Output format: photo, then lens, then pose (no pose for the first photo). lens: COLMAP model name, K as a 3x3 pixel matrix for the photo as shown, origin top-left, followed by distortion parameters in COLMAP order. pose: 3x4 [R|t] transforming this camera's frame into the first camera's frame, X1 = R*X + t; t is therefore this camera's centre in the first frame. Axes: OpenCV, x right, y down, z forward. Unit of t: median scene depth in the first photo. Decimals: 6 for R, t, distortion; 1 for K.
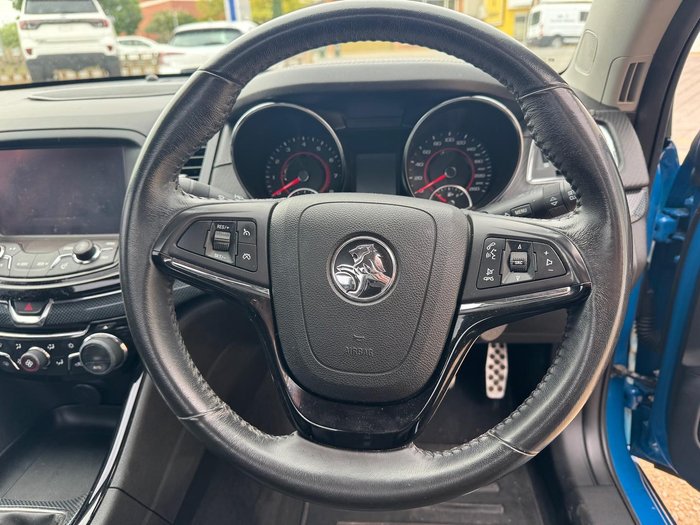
lens RADIAL K [[496.7, 0, 343.0], [0, 496.7, 265.4], [0, 0, 1]] dist [0.029957, -0.024277]
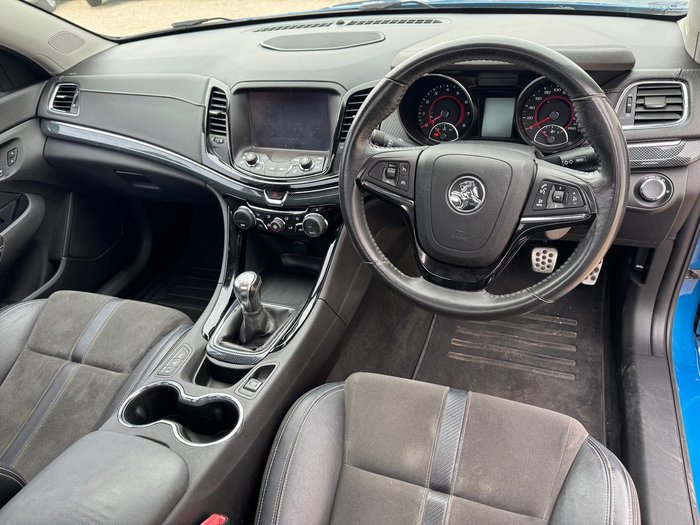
lens RADIAL K [[496.7, 0, 343.0], [0, 496.7, 265.4], [0, 0, 1]] dist [0.029957, -0.024277]
pose [[0.956752, 0.111297, -0.268773, 0.121541], [-0.043673, 0.968401, 0.245546, -0.160724], [0.287609, -0.223189, 0.931380, -0.844505]]
